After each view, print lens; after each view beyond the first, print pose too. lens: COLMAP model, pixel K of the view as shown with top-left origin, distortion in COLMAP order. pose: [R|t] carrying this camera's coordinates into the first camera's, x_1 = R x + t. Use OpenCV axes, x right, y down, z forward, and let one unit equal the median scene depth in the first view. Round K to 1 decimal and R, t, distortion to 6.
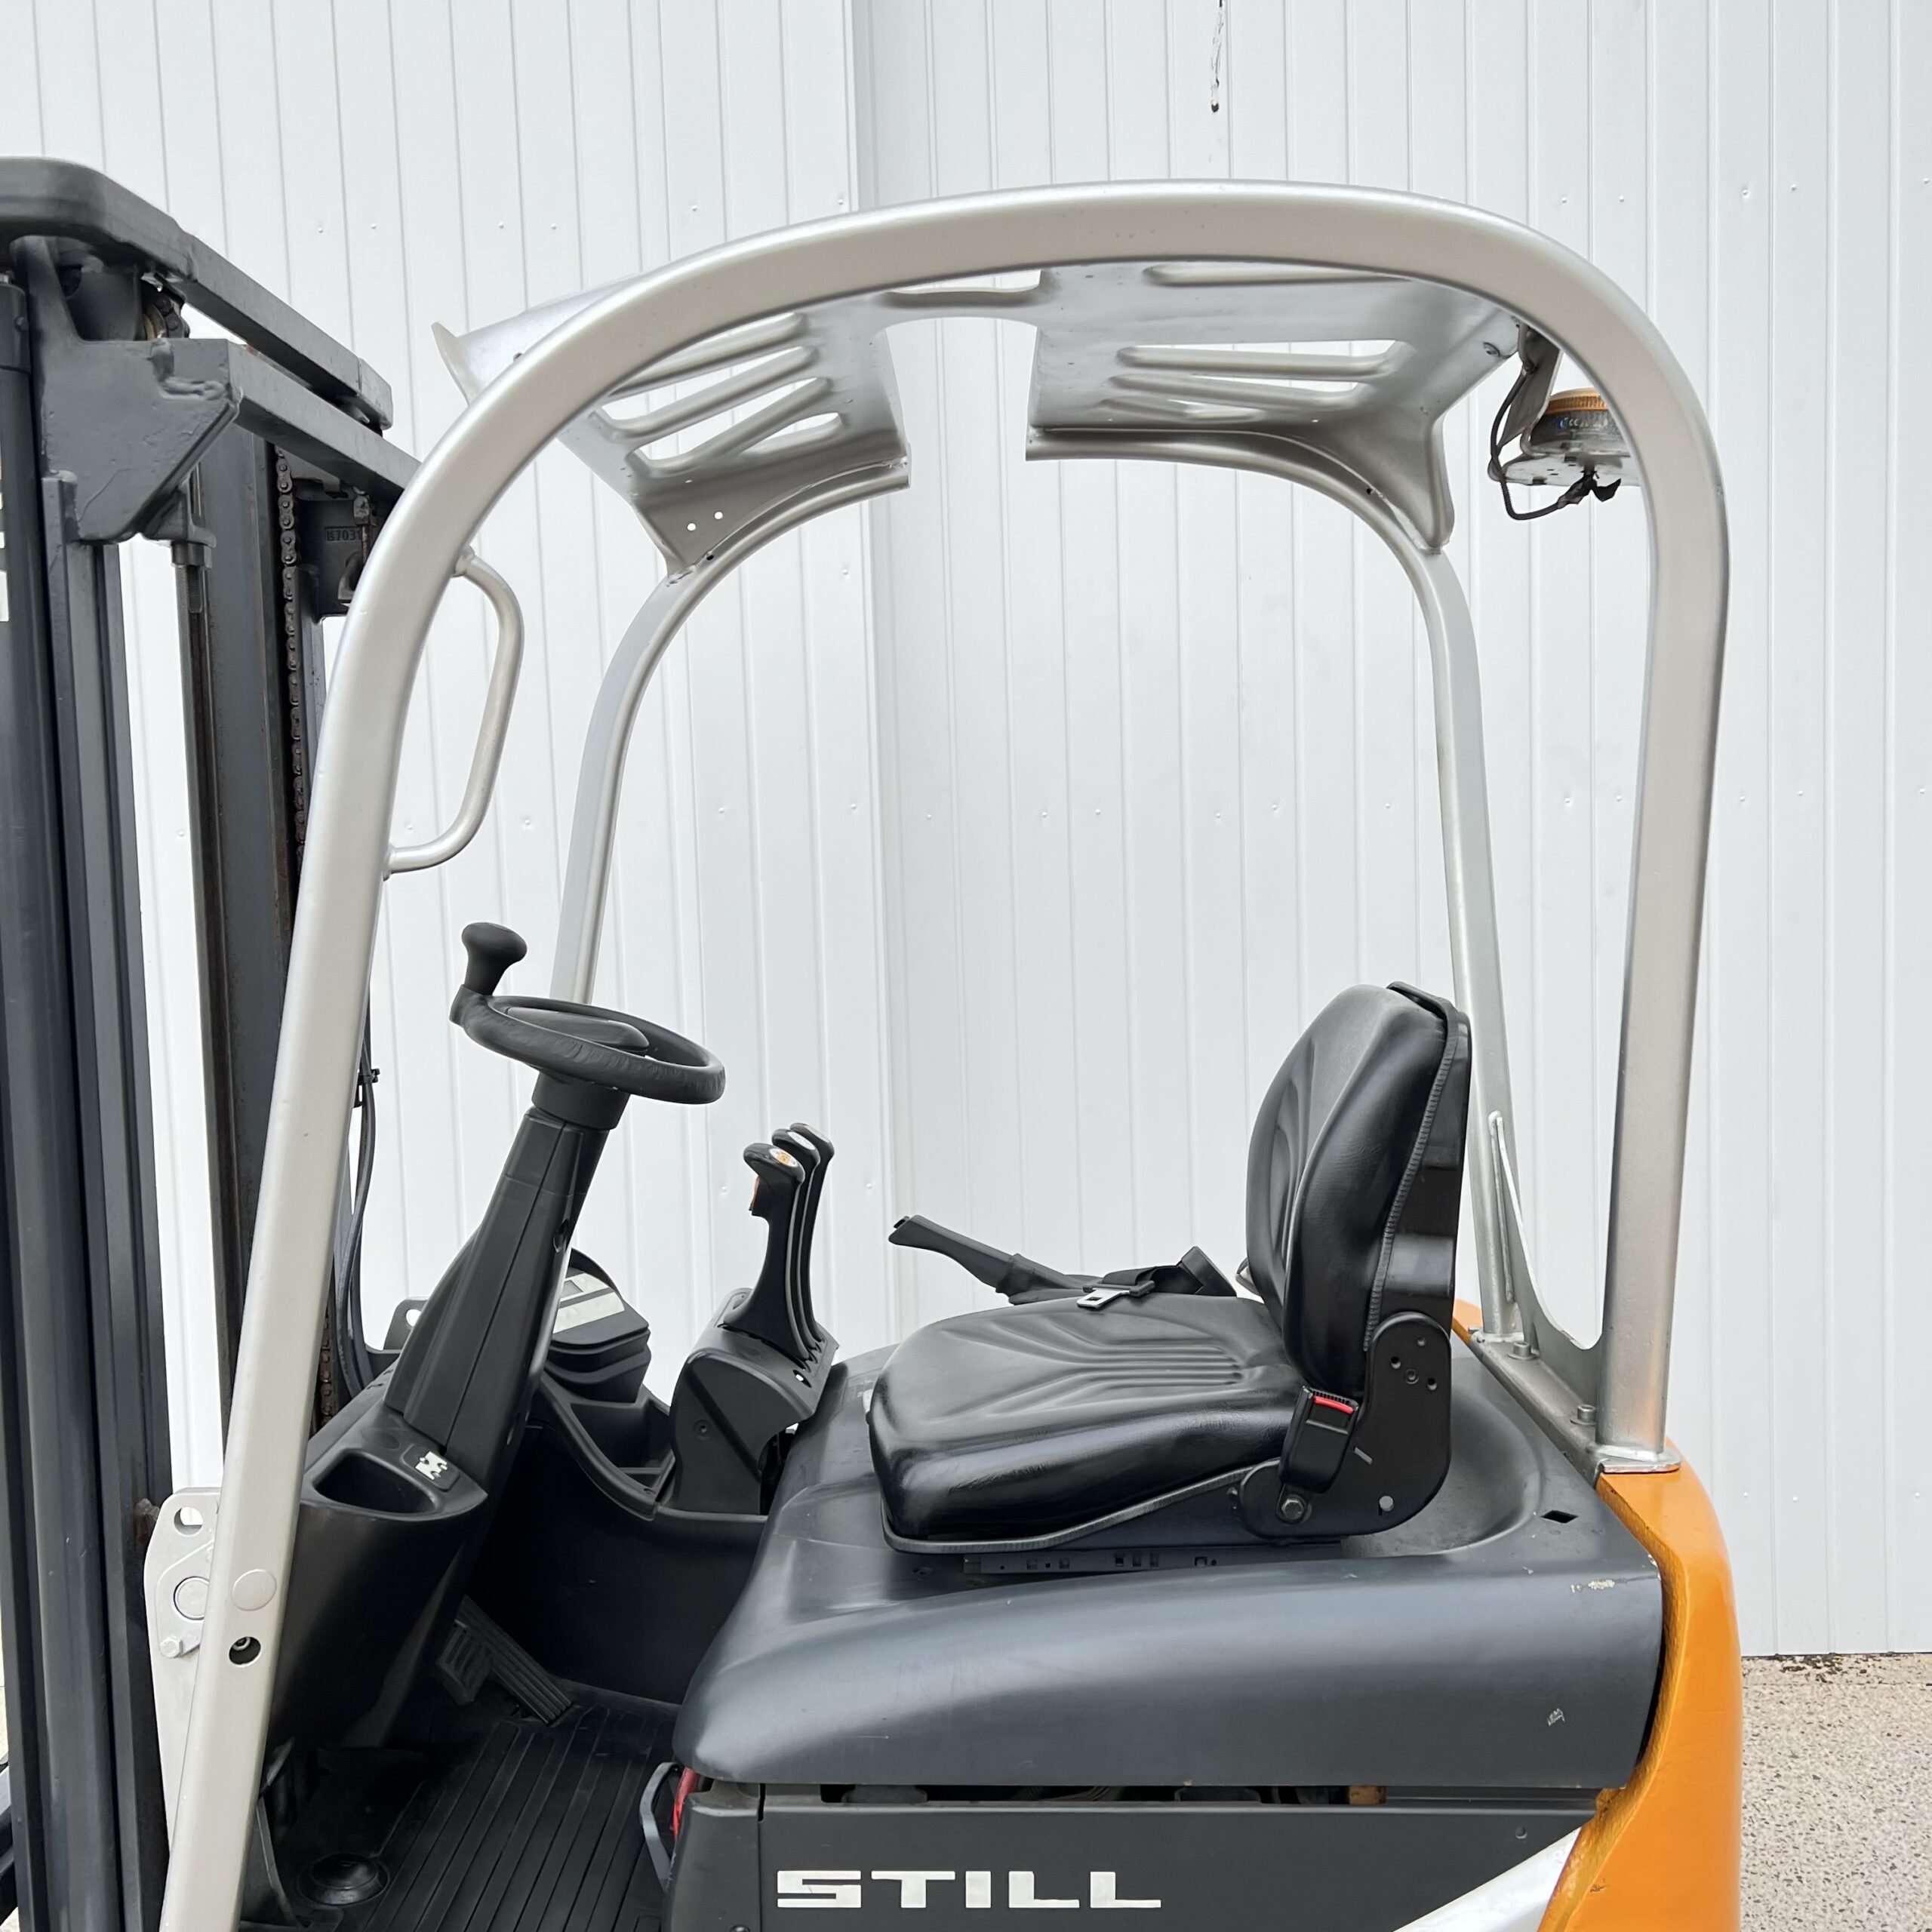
lens RADIAL K [[1915.2, 0, 979.0], [0, 1915.2, 976.5], [0, 0, 1]] dist [0.033875, 0.000000]
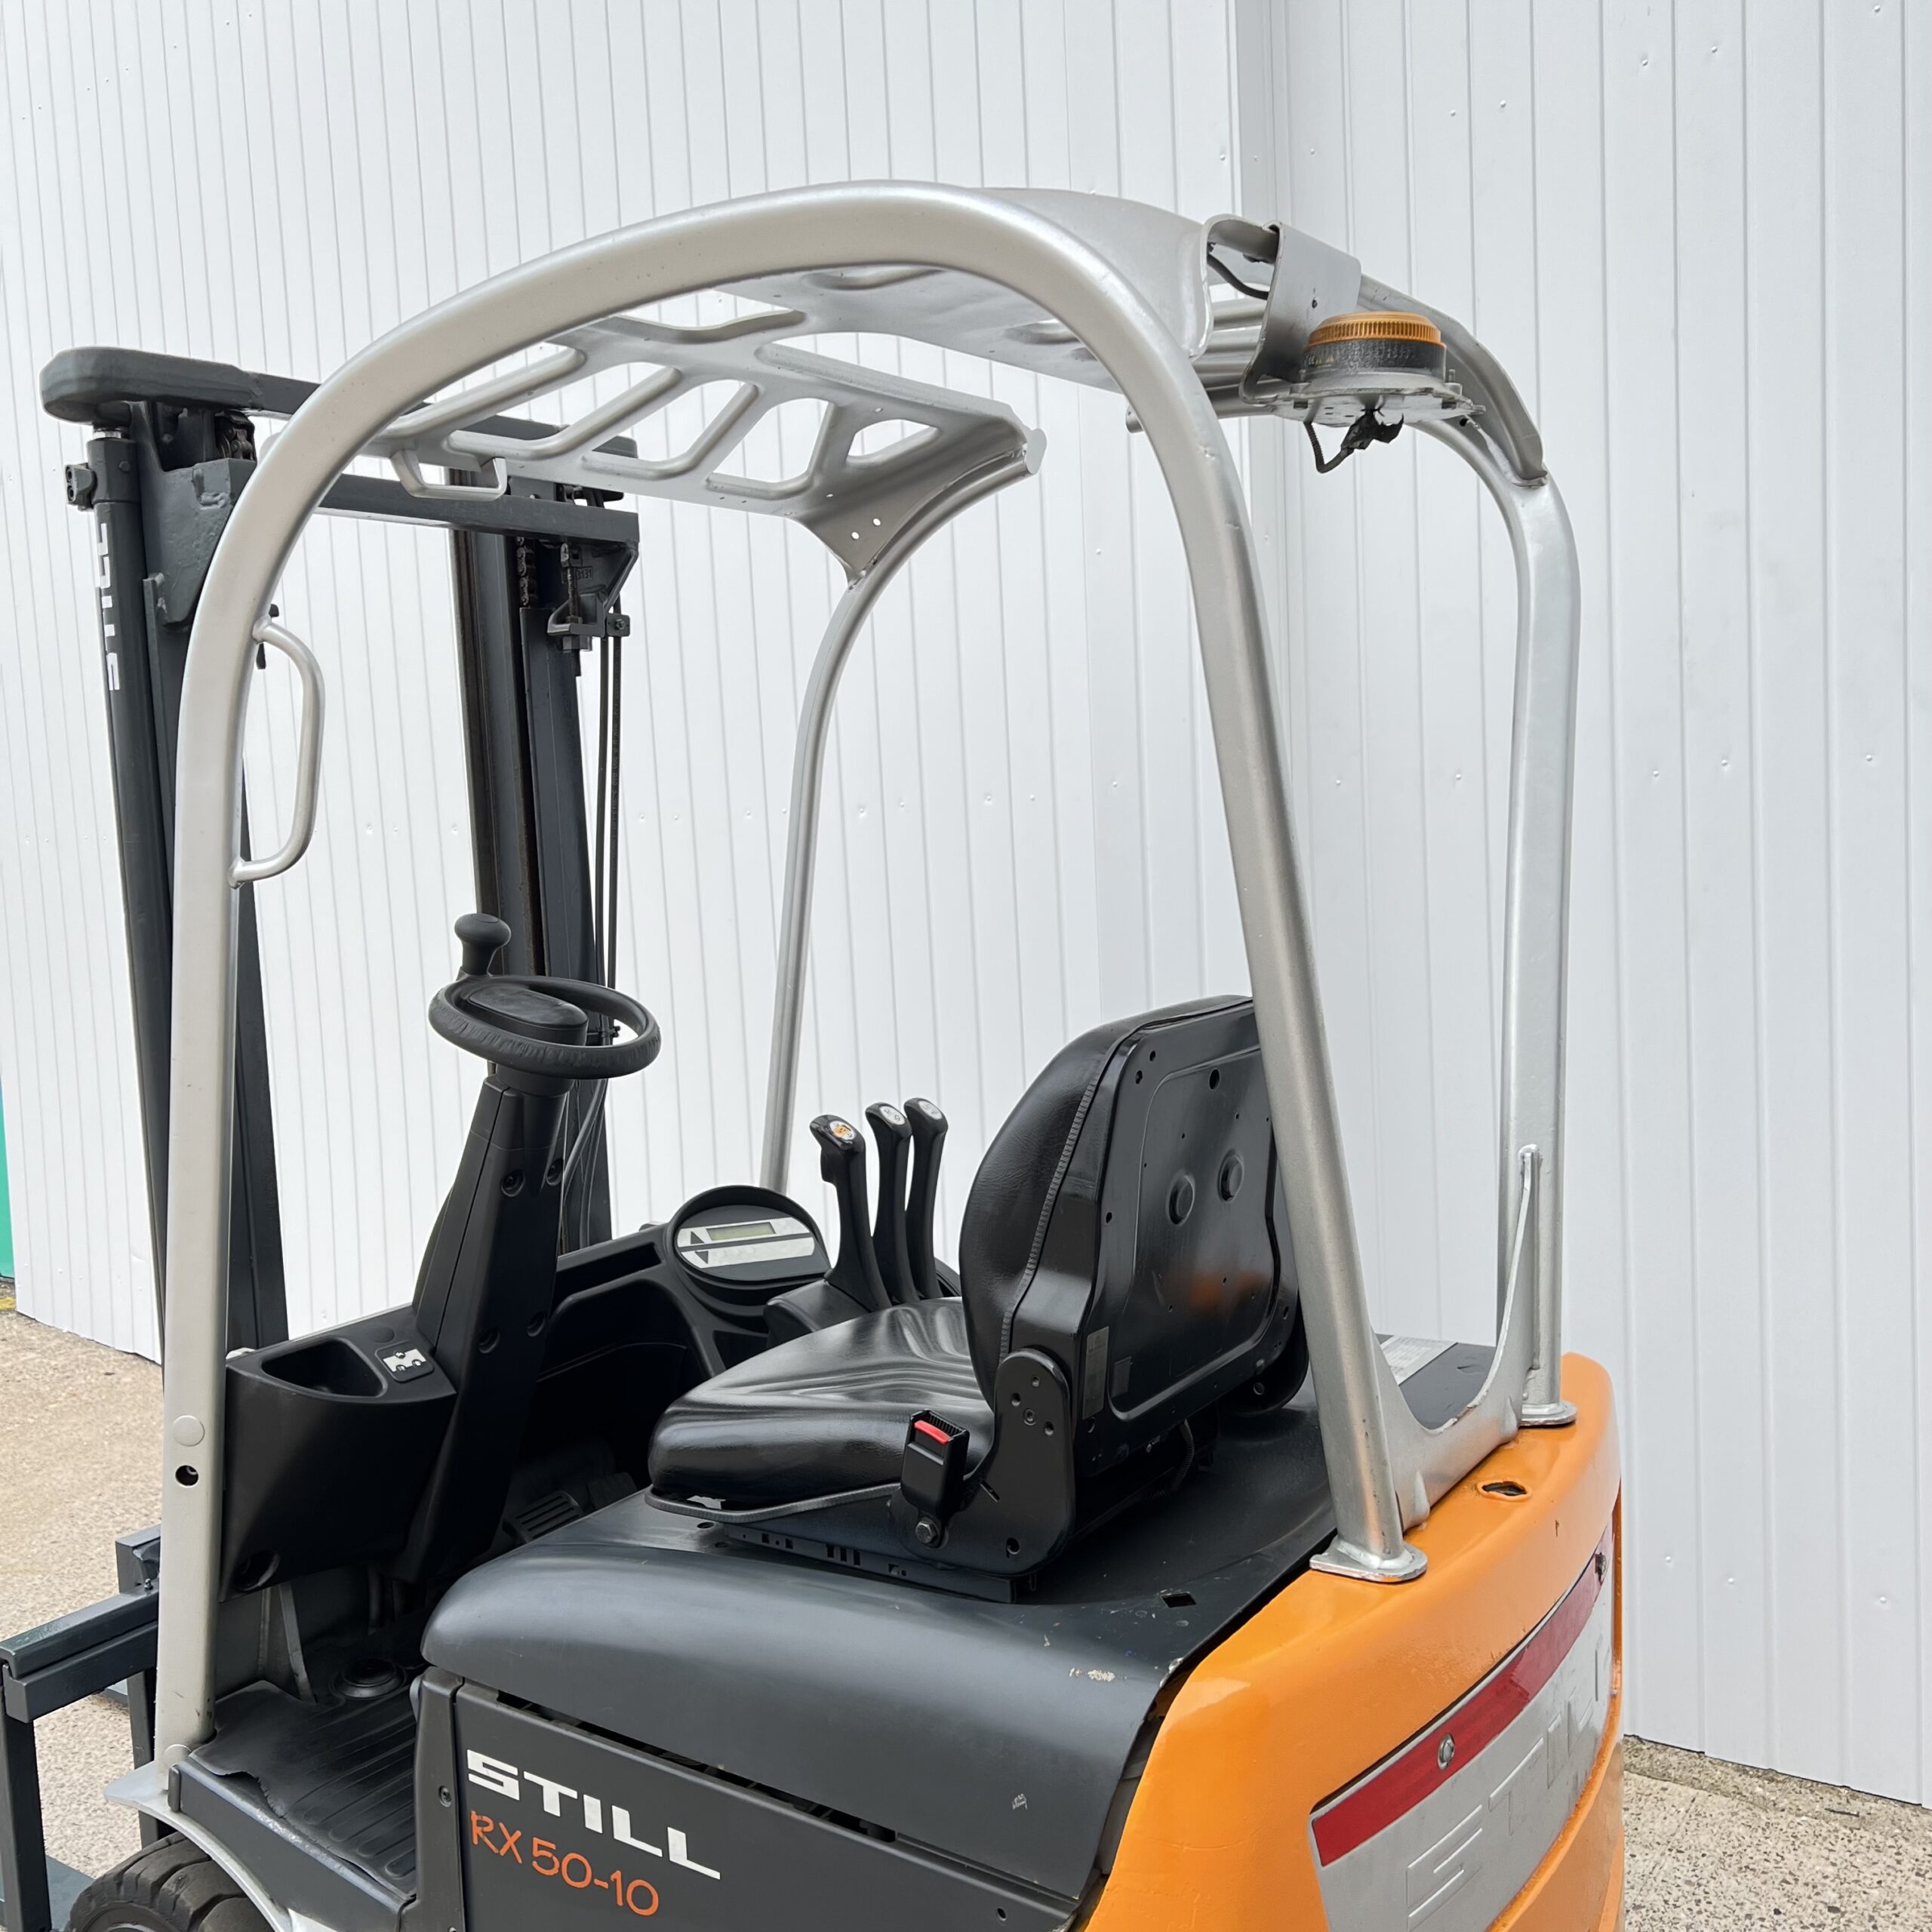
lens RADIAL K [[1915.2, 0, 956.3], [0, 1915.2, 966.1], [0, 0, 1]] dist [0.033875, 0.000000]
pose [[0.826297, 0.034635, -0.562169, 0.653935], [-0.017453, 0.999203, 0.035907, -0.043350], [0.562964, -0.019859, 0.826243, 0.186627]]
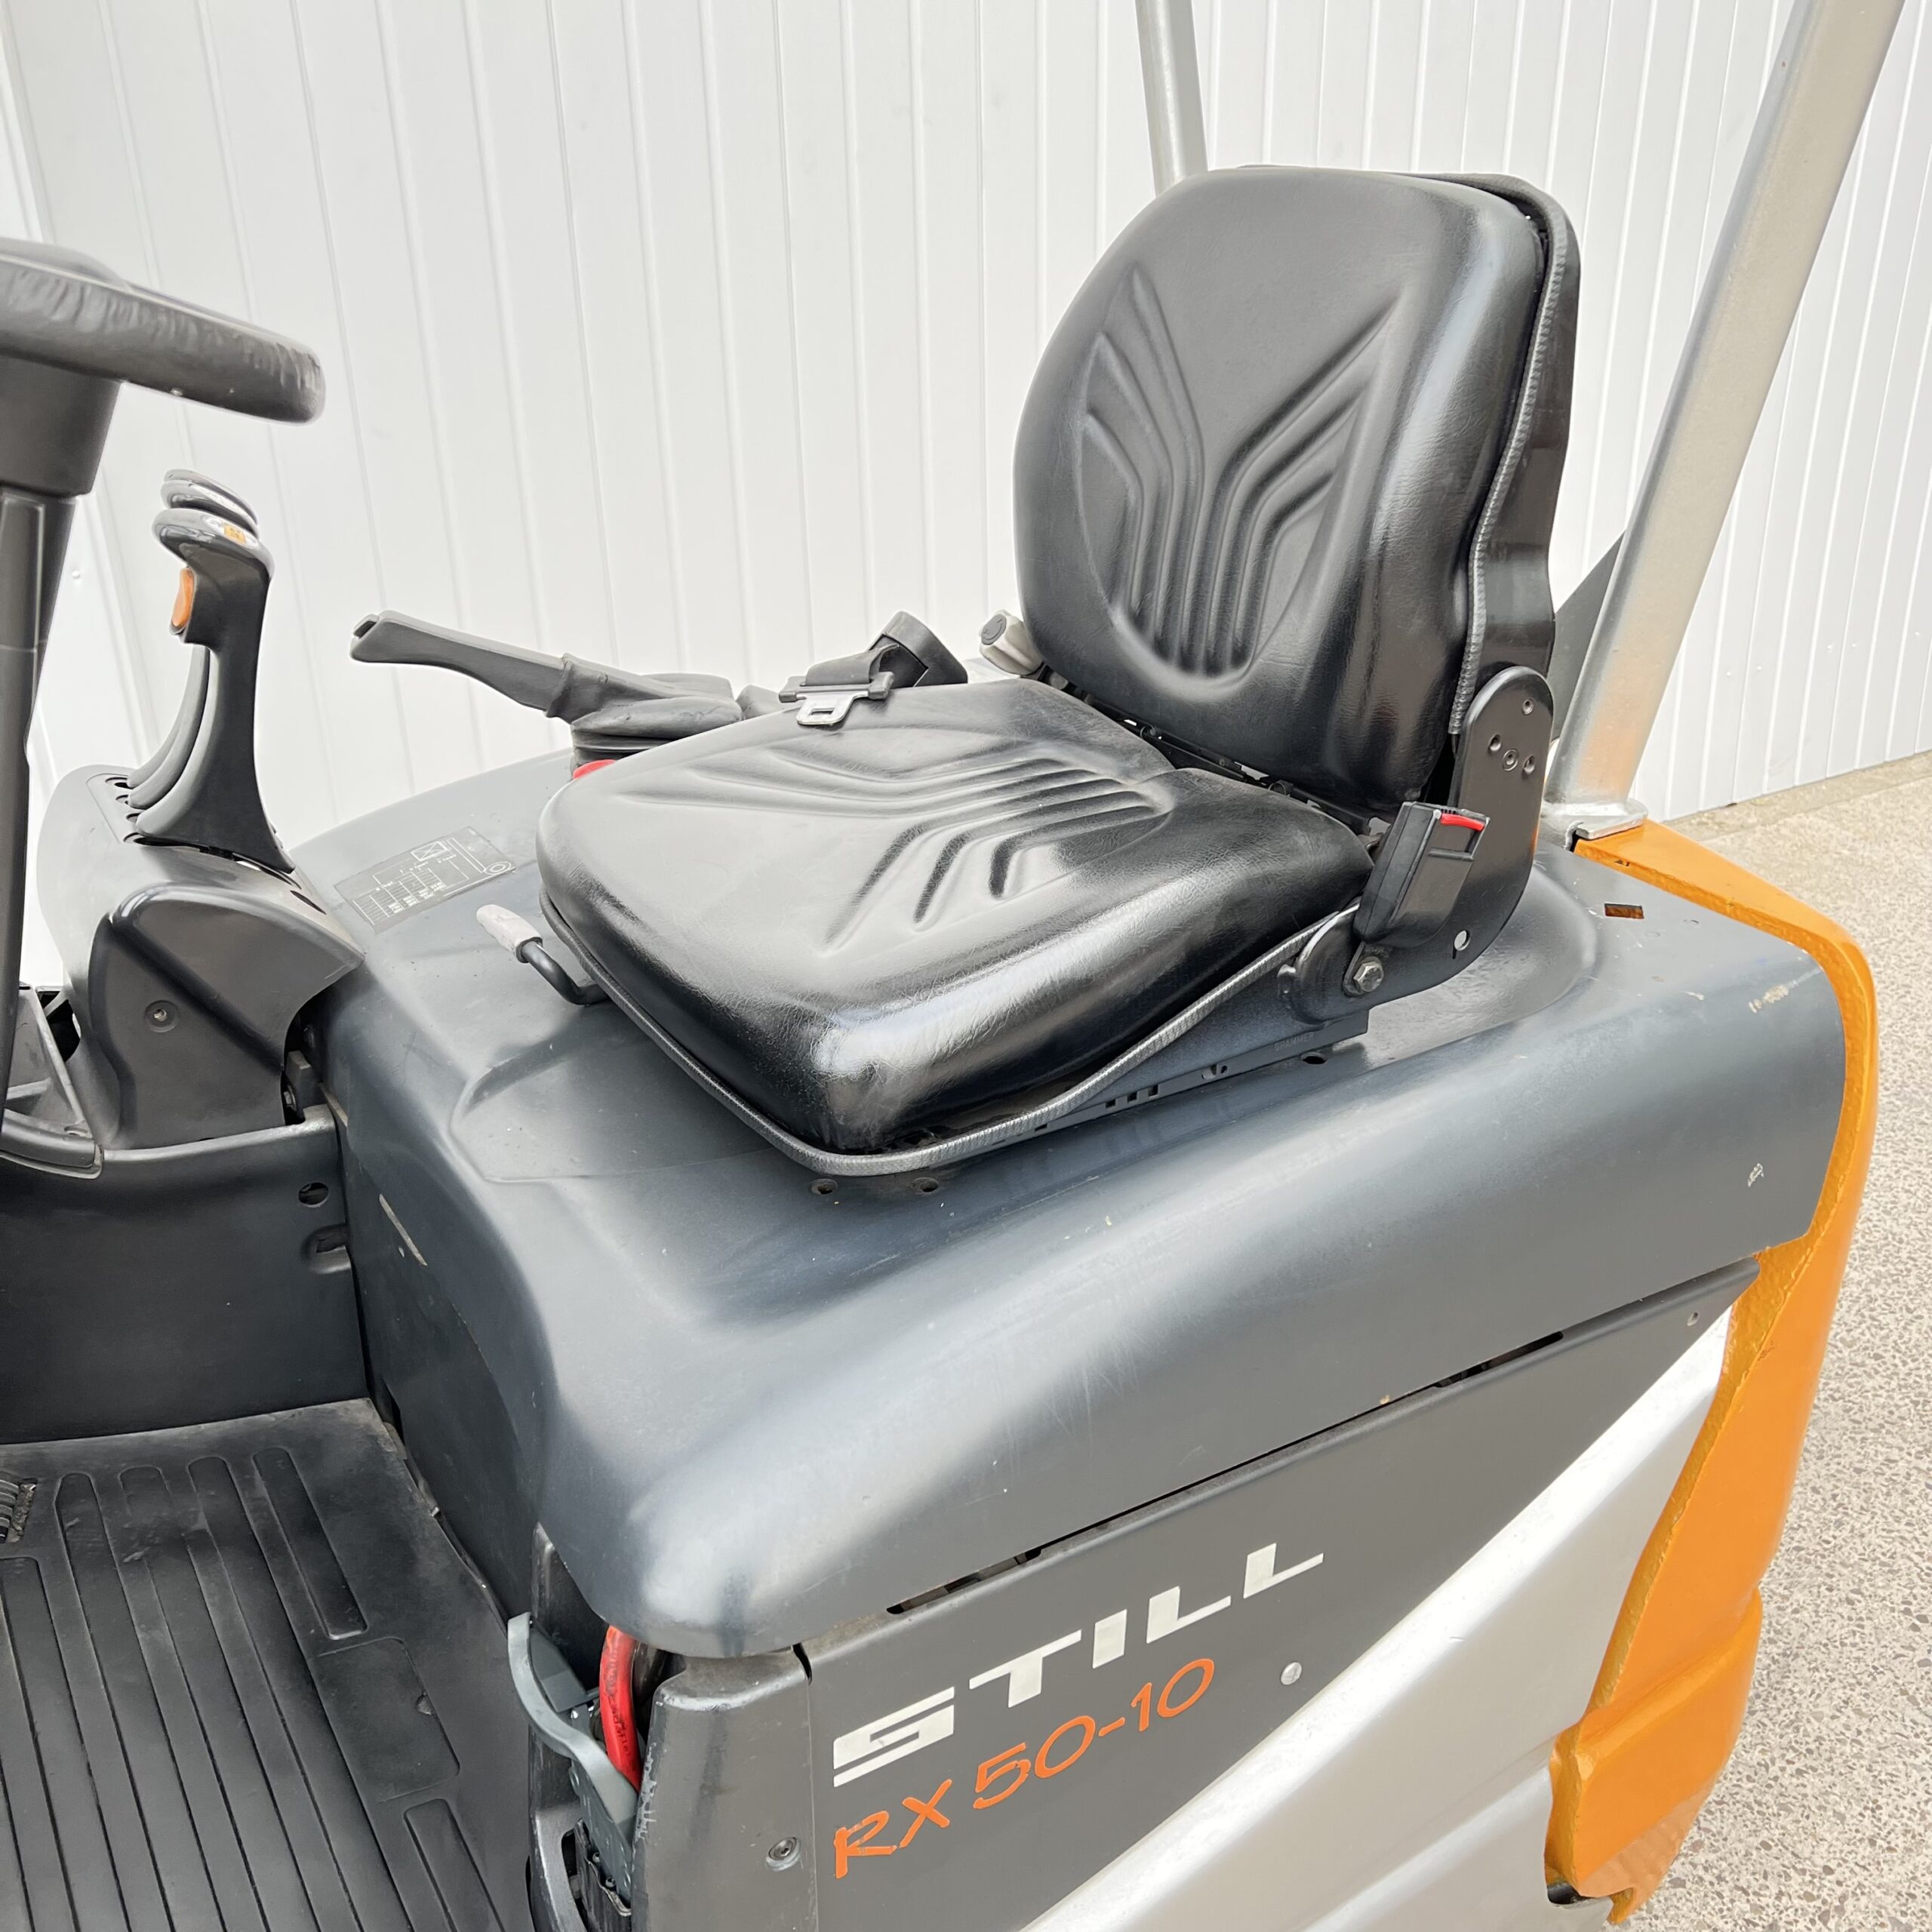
lens RADIAL K [[1915.2, 0, 969.8], [0, 1915.2, 976.1], [0, 0, 1]] dist [0.033875, 0.000000]
pose [[0.850228, -0.205934, 0.484463, -0.260809], [0.030102, 0.937819, 0.345818, 0.033967], [-0.525554, -0.279440, 0.803558, 0.482643]]
